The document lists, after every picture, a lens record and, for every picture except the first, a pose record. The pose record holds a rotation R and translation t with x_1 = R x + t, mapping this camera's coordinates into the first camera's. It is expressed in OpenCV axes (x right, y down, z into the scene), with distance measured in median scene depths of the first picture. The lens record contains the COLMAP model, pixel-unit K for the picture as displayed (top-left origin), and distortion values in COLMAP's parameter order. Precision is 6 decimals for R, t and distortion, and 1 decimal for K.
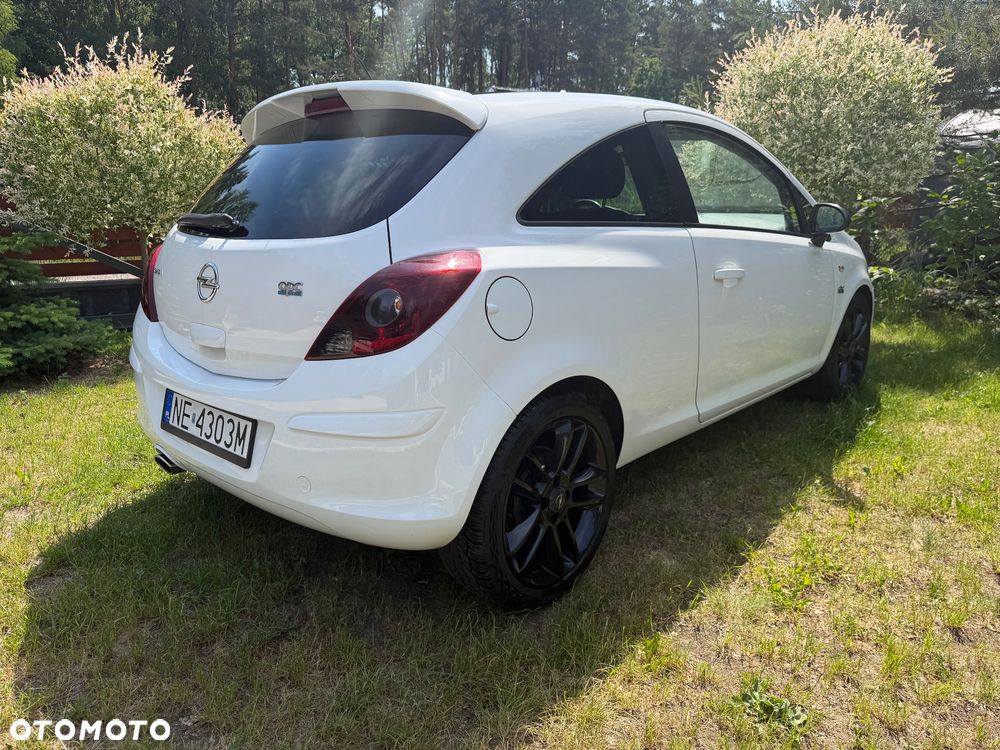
lens RADIAL K [[710.8, 0, 498.7], [0, 710.8, 371.6], [0, 0, 1]] dist [0.026599, -0.032067]
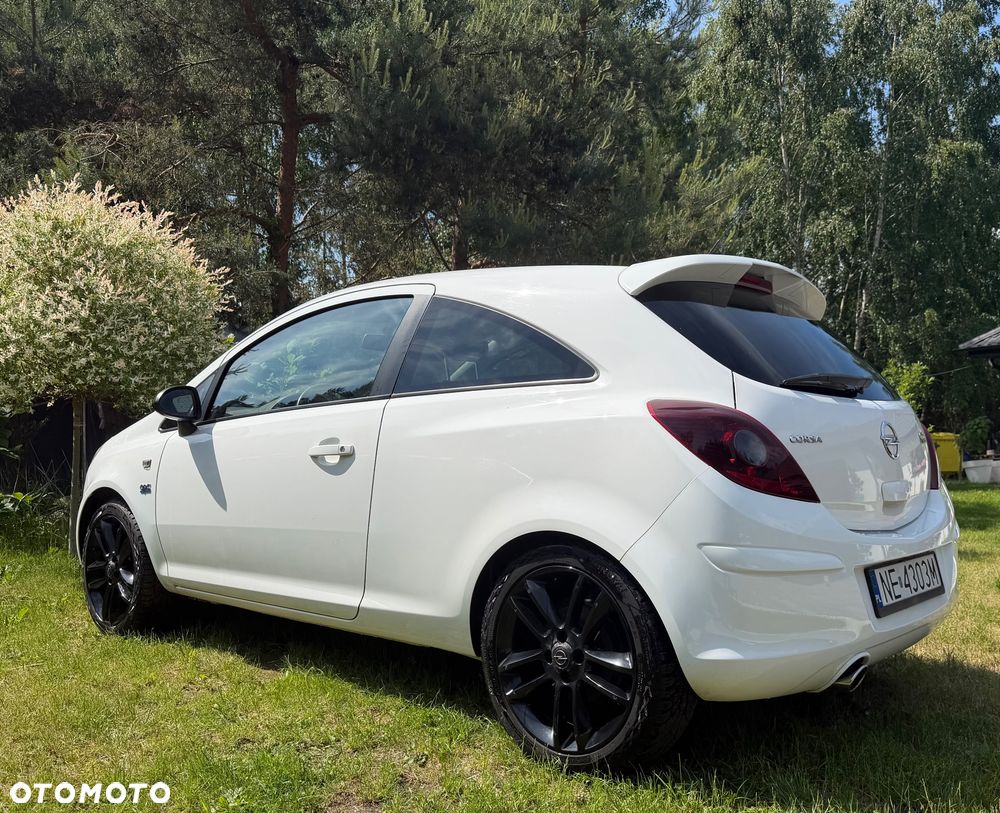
lens RADIAL K [[915.3, 0, 547.1], [0, 915.3, 446.8], [0, 0, 1]] dist [0.095983, -0.164567]
pose [[-0.024136, -0.005692, 0.999692, -1.420885], [0.226668, 0.973910, 0.011018, -0.198937], [-0.973673, 0.226864, -0.022216, 1.243286]]
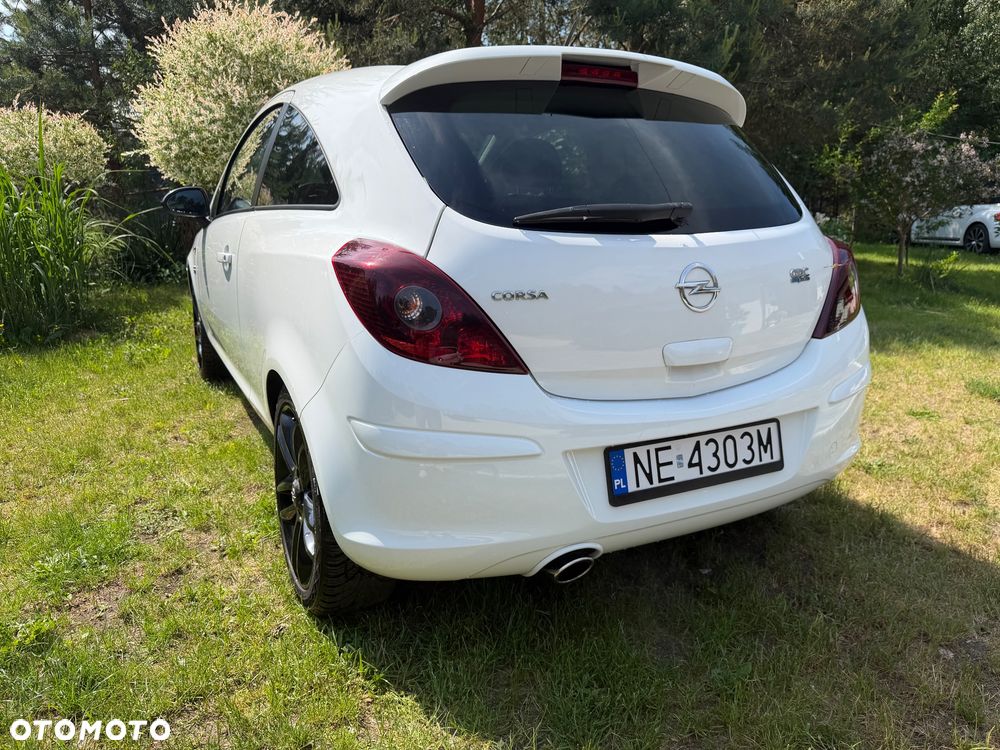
lens RADIAL K [[707.7, 0, 495.6], [0, 707.7, 369.0], [0, 0, 1]] dist [0.058257, -0.075099]
pose [[0.362800, -0.222038, 0.905028, -1.031090], [0.201448, 0.966921, 0.156468, -0.172244], [-0.909832, 0.125550, 0.395528, 0.739396]]
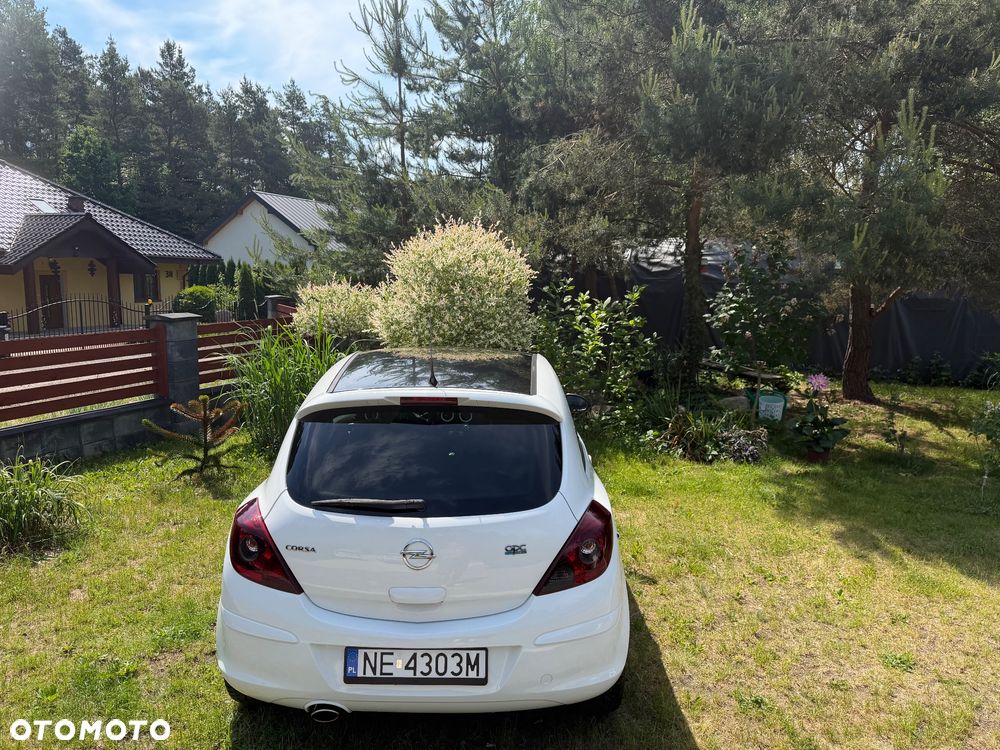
lens RADIAL K [[707.7, 0, 495.6], [0, 707.7, 369.0], [0, 0, 1]] dist [0.058257, -0.075099]
pose [[0.740581, -0.072861, 0.668005, -0.951537], [0.137148, 0.989568, -0.044114, -0.319541], [-0.657823, 0.124285, 0.742848, -0.098728]]
